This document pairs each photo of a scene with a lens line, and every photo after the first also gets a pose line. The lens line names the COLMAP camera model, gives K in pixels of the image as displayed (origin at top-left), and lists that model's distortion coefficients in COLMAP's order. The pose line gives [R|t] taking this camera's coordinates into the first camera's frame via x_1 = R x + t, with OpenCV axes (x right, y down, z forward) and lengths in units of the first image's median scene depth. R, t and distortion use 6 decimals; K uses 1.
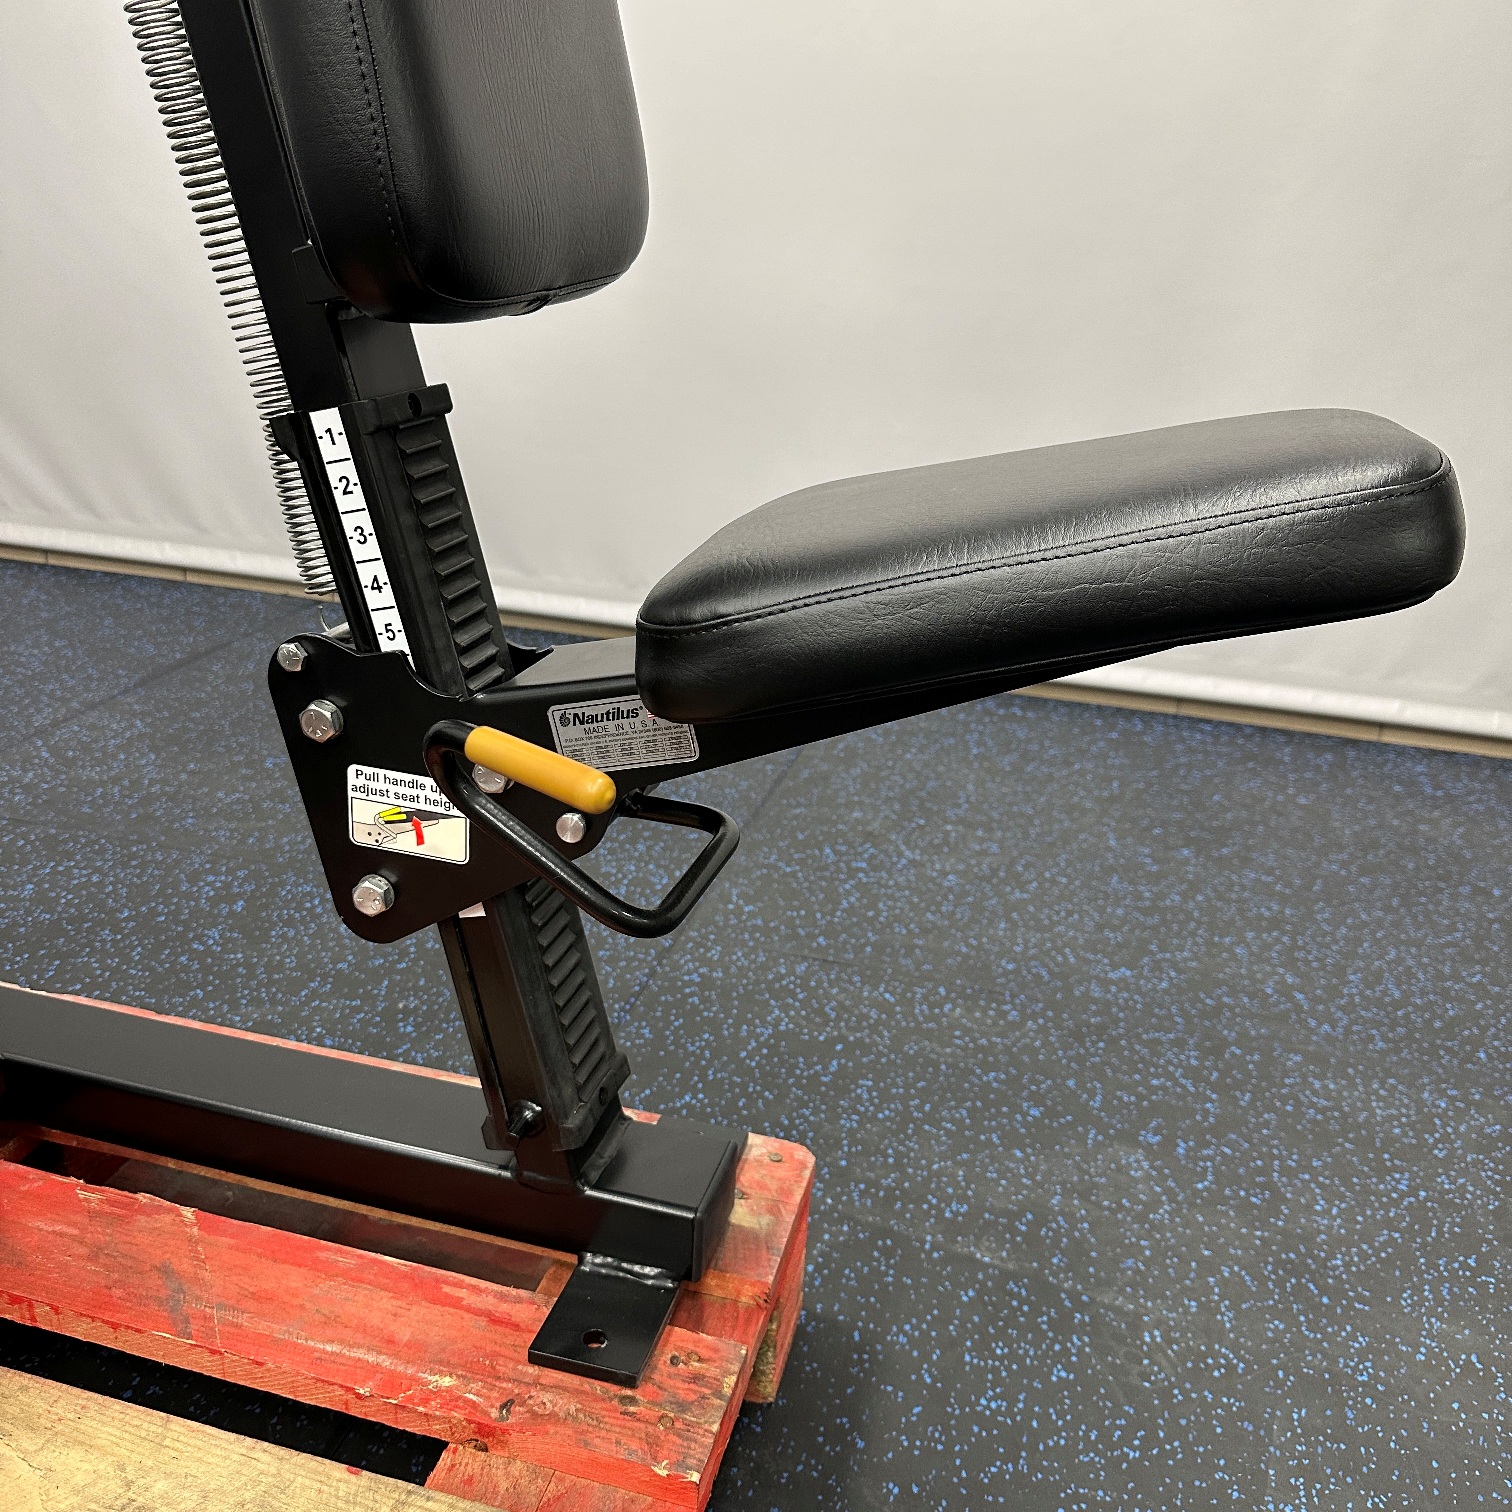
lens RADIAL K [[1435.9, 0, 757.7], [0, 1435.9, 736.6], [0, 0, 1]] dist [0.047825, -0.094039]
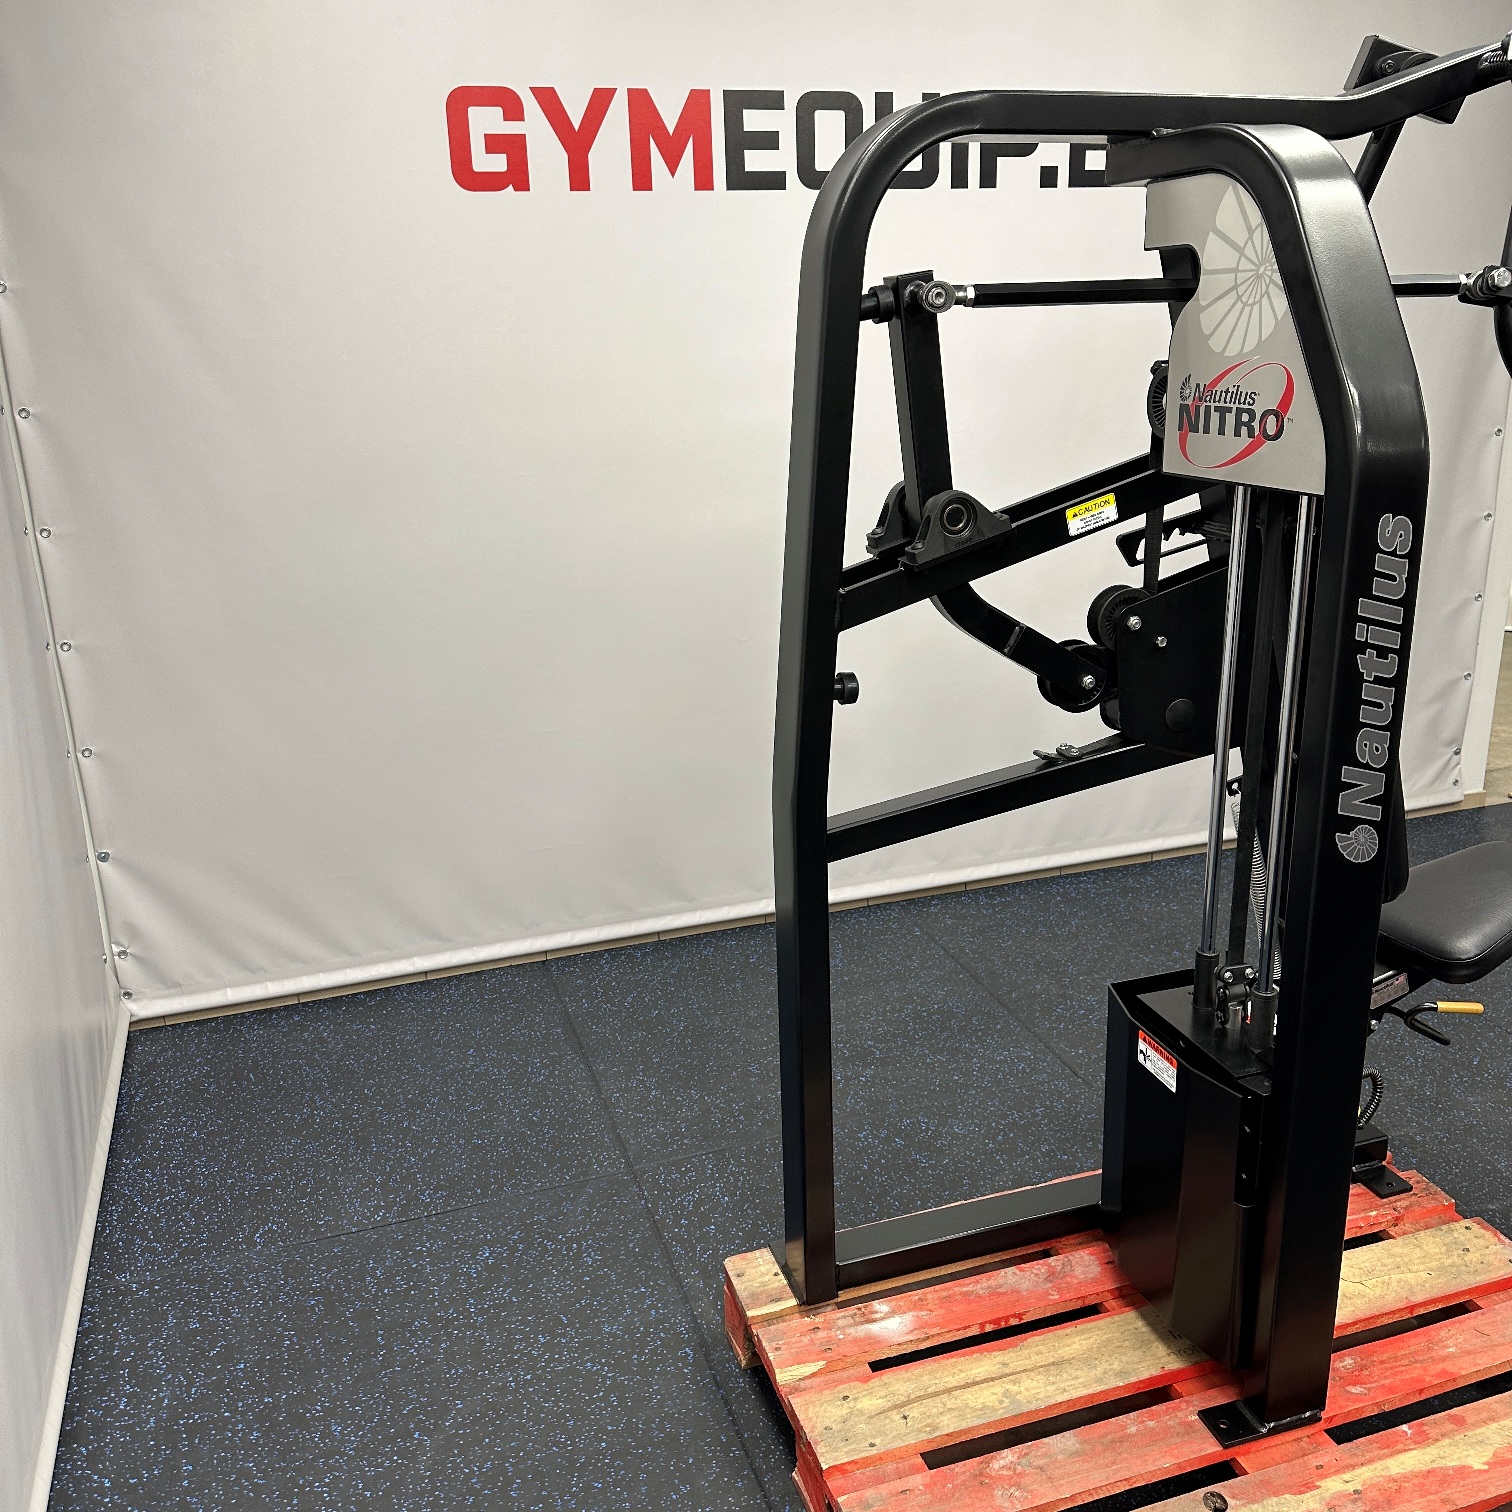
lens RADIAL K [[1417.6, 0, 756.0], [0, 1417.6, 756.0], [0, 0, 1]] dist [0.035892, -0.036939]
pose [[0.835433, -0.241343, 0.493767, -2.441954], [0.263223, 0.964384, 0.026008, -0.861256], [-0.482458, 0.108242, 0.869205, -1.045948]]
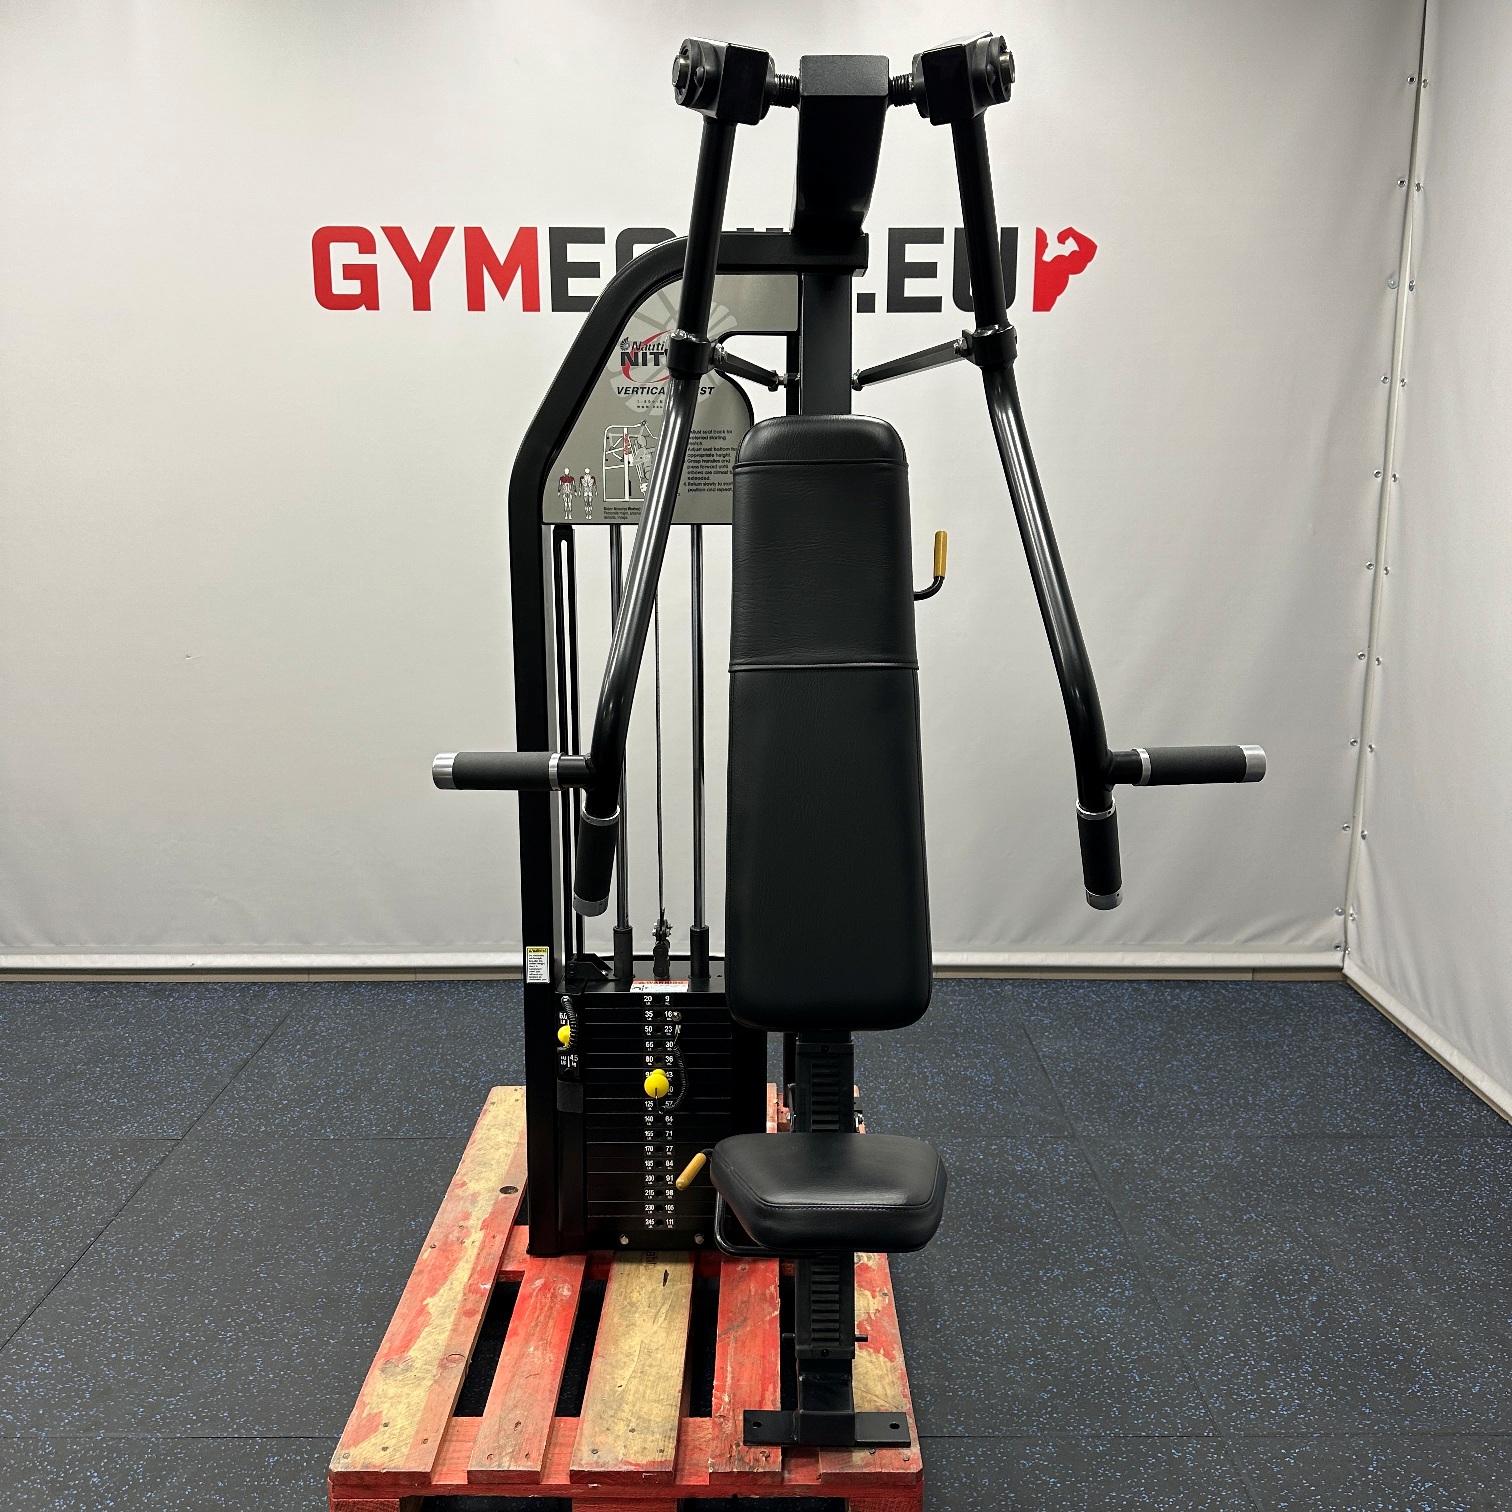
lens RADIAL K [[1418.9, 0, 762.3], [0, 1418.9, 752.6], [0, 0, 1]] dist [0.187372, -0.388413]
pose [[0.258231, 0.138270, -0.956137, 2.072100], [-0.333328, 0.941680, 0.046155, -0.774830], [0.906758, 0.306789, 0.289260, -0.069743]]
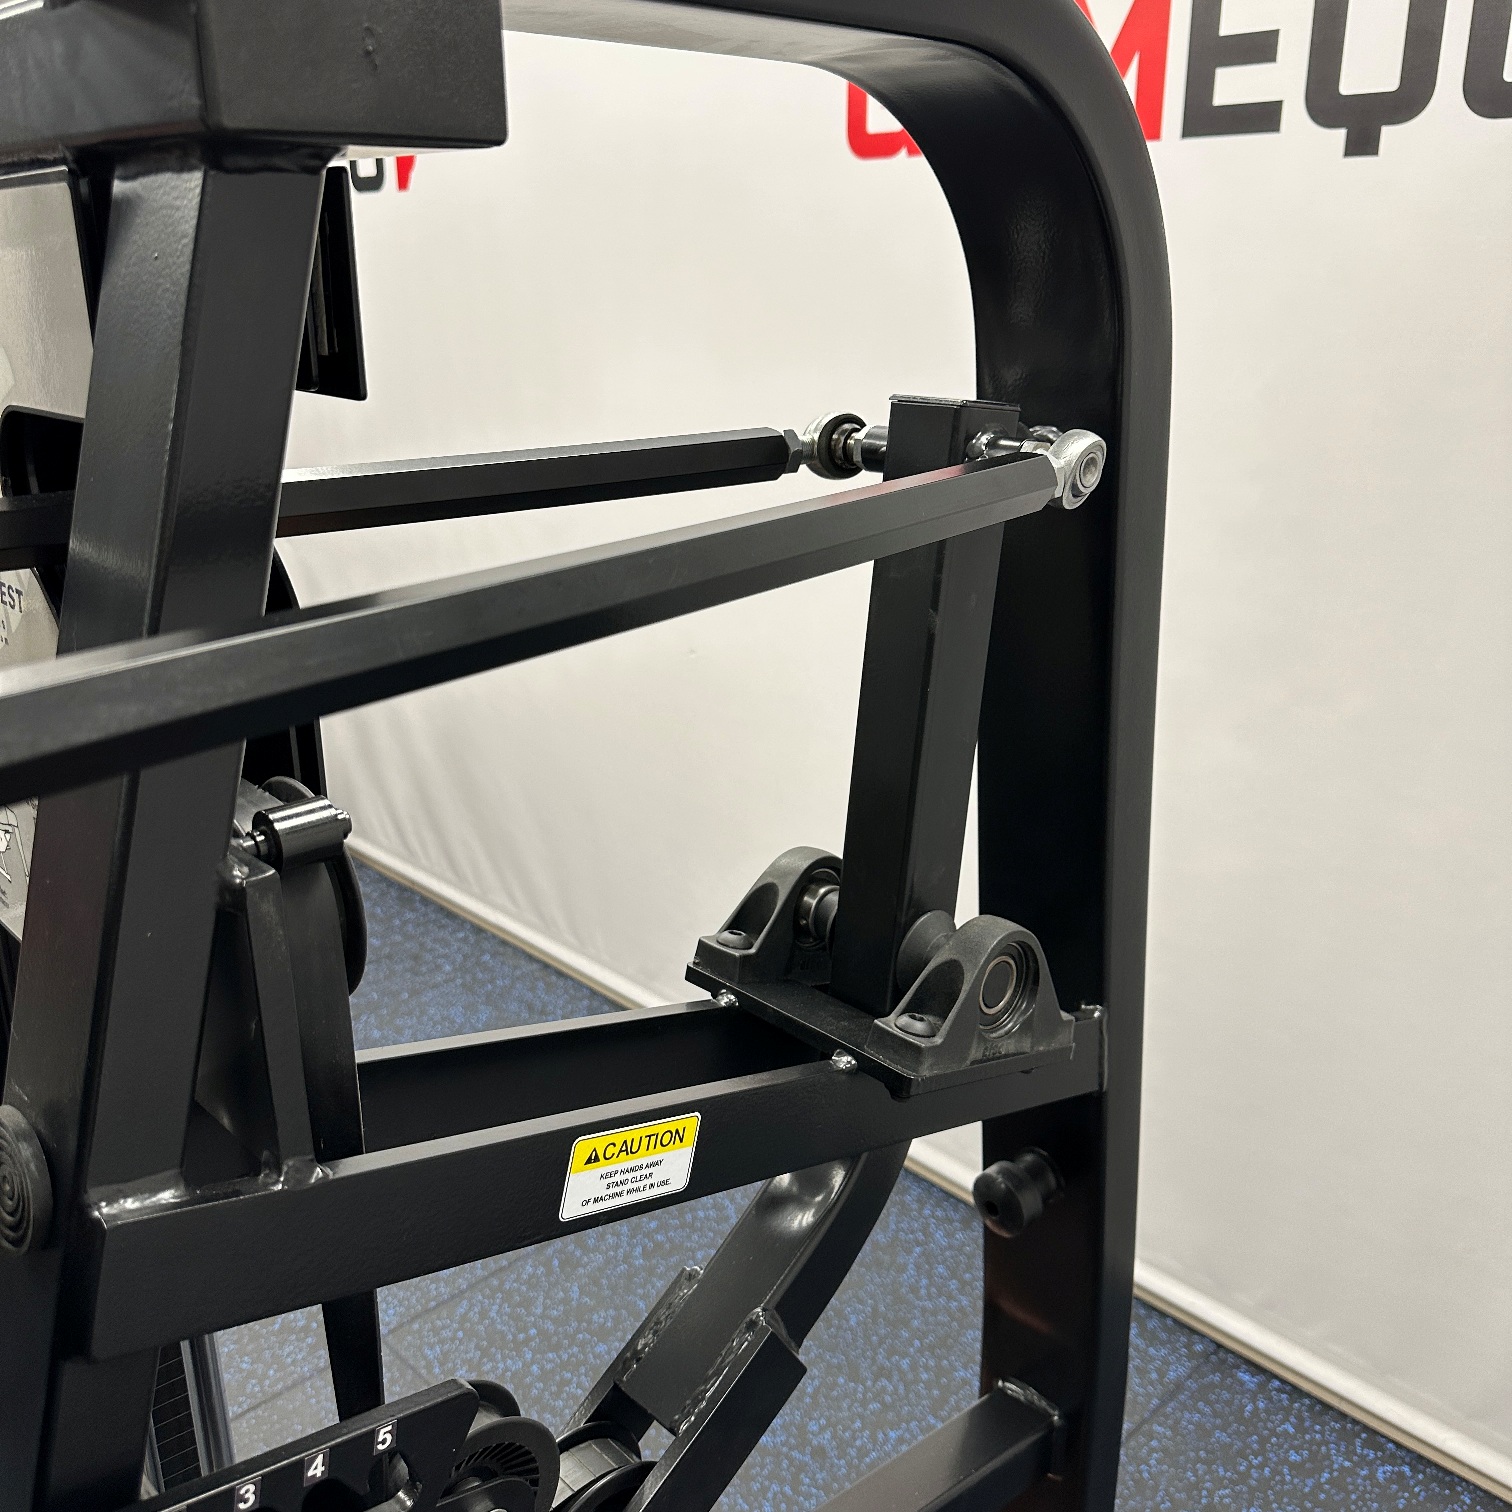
lens RADIAL K [[1436.1, 0, 762.7], [0, 1436.1, 733.3], [0, 0, 1]] dist [0.061880, -0.075133]
pose [[-0.513336, 0.223820, -0.828487, -0.115742], [-0.328782, 0.840443, 0.430765, -1.641999], [0.792710, 0.493519, -0.357841, 1.008971]]
